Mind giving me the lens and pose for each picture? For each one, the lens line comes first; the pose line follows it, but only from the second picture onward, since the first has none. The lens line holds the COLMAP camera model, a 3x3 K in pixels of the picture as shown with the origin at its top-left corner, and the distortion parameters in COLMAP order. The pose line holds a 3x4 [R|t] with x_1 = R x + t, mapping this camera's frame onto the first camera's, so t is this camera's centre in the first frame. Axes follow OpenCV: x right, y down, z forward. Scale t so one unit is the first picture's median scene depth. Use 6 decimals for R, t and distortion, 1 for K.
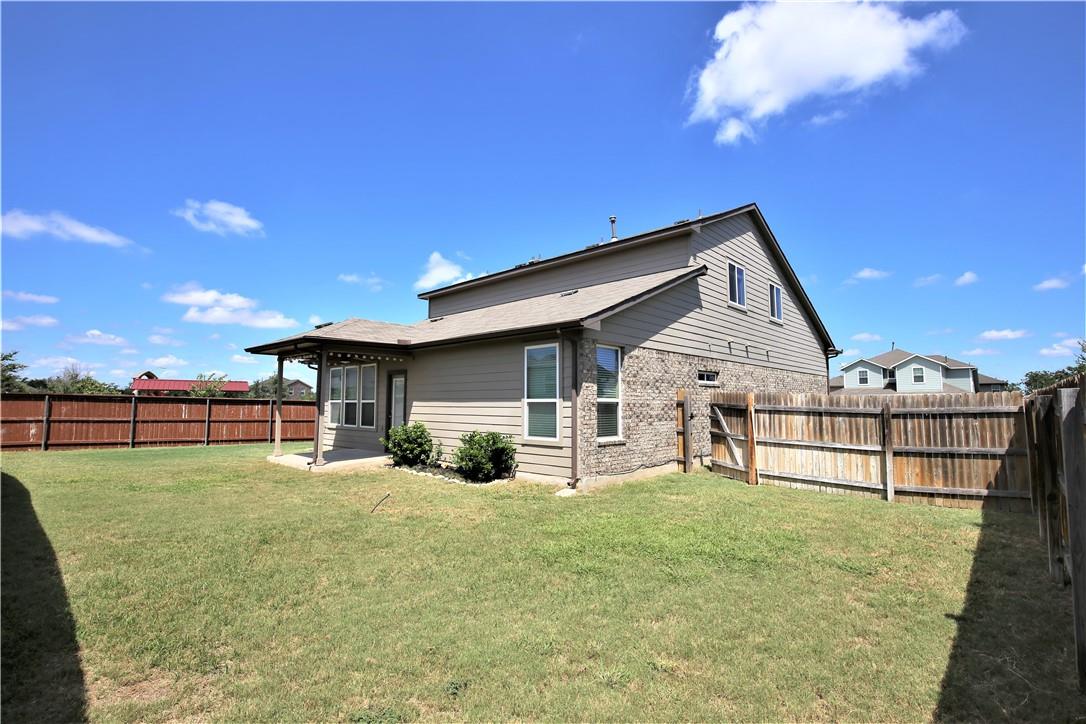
lens RADIAL K [[497.3, 0, 544.1], [0, 497.3, 360.1], [0, 0, 1]] dist [-0.029845, 0.001813]
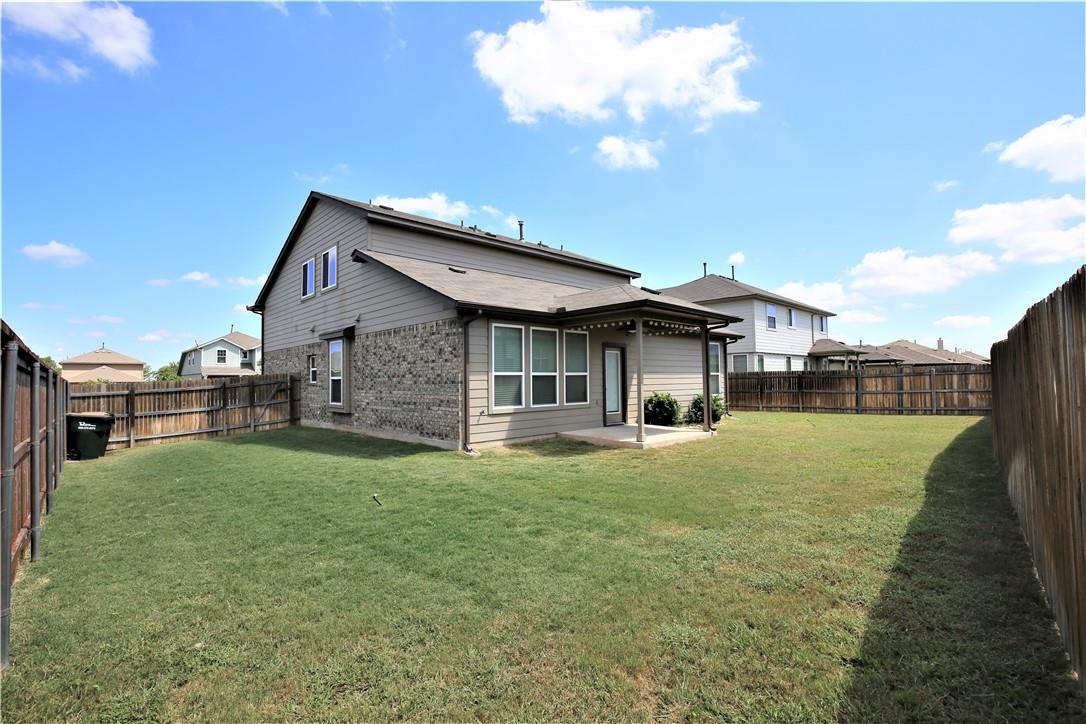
lens RADIAL K [[497.3, 0, 544.1], [0, 497.3, 360.1], [0, 0, 1]] dist [-0.029845, 0.001813]
pose [[0.063186, 0.035624, 0.997366, -1.162578], [-0.075465, 0.996672, -0.030818, 0.086647], [-0.995145, -0.073319, 0.065664, 0.958575]]
